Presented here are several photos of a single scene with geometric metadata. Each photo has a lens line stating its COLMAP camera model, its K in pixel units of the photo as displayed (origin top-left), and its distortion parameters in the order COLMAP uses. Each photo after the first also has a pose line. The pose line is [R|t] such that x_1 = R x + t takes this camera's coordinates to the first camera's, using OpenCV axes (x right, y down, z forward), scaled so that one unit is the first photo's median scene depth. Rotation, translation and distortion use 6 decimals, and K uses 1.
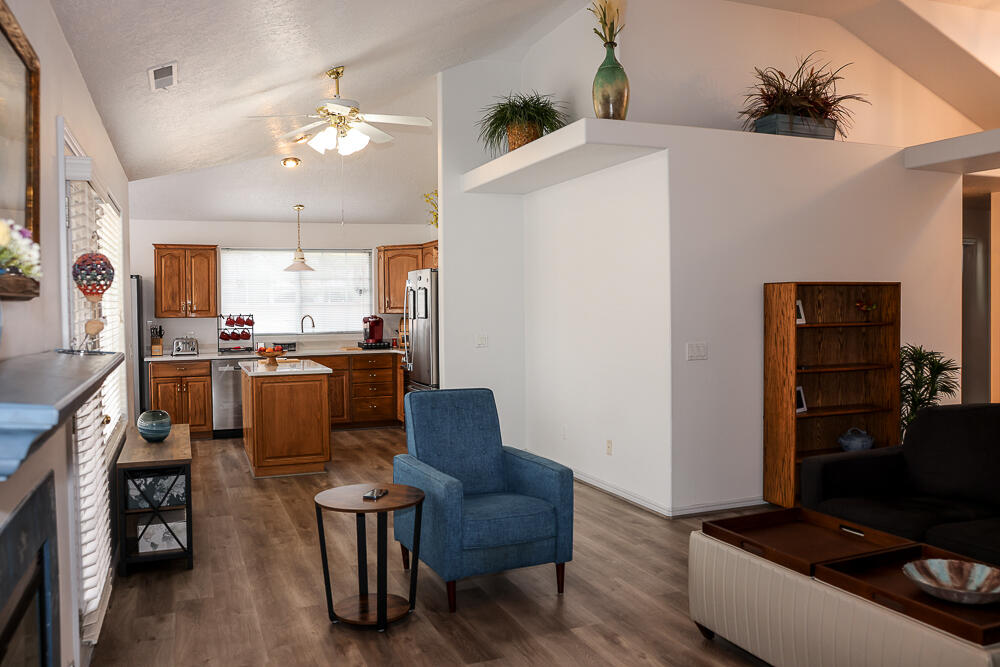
lens RADIAL K [[796.7, 0, 495.4], [0, 796.7, 332.3], [0, 0, 1]] dist [-0.081970, 0.058127]
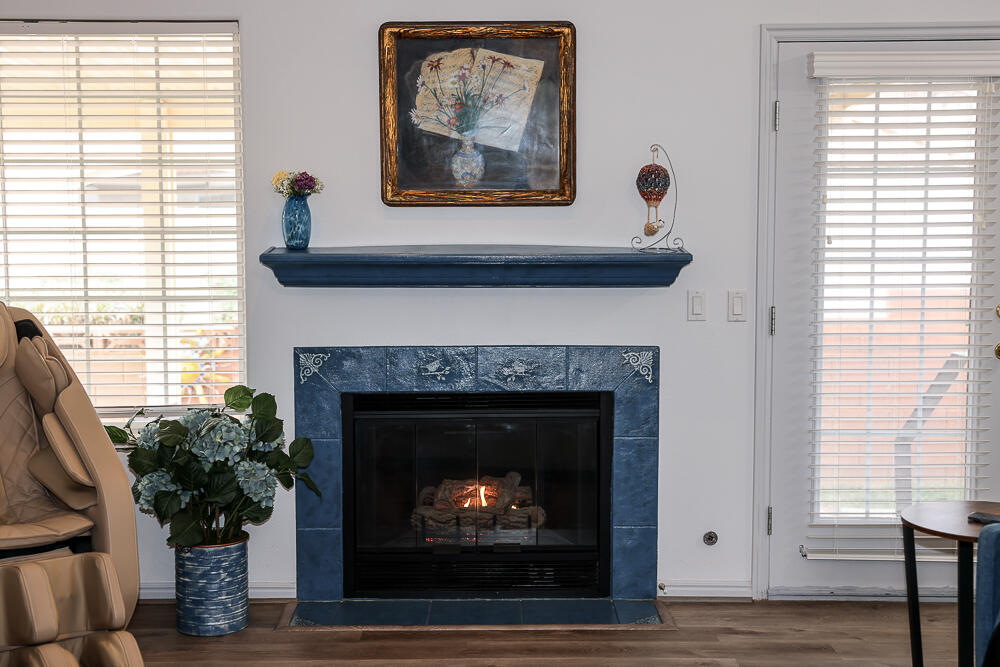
lens RADIAL K [[1397.5, 0, 500.2], [0, 1397.5, 338.6], [0, 0, 1]] dist [0.099587, 0.000000]
pose [[-0.378957, 0.090584, -0.920970, 0.421746], [-0.030412, 0.993441, 0.110226, -0.018530], [0.924915, 0.069779, -0.373716, 0.444679]]
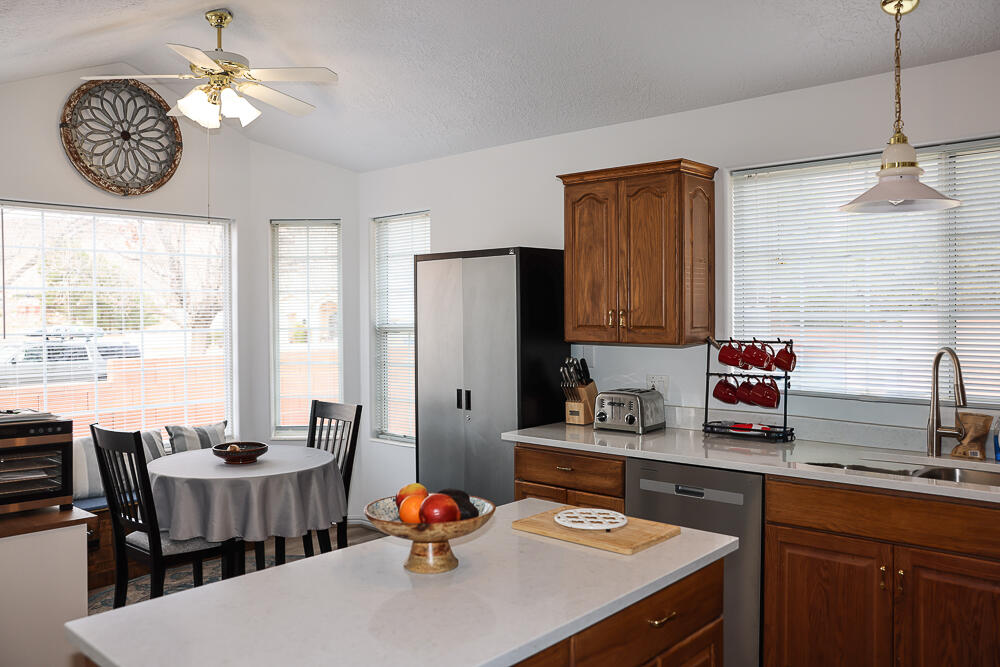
lens RADIAL K [[796.7, 0, 504.4], [0, 796.7, 328.5], [0, 0, 1]] dist [-0.081970, 0.058127]
pose [[0.449718, 0.024080, -0.892846, -0.042309], [-0.024675, 0.999590, 0.014531, -0.030989], [0.892829, 0.015496, 0.450128, 0.756359]]
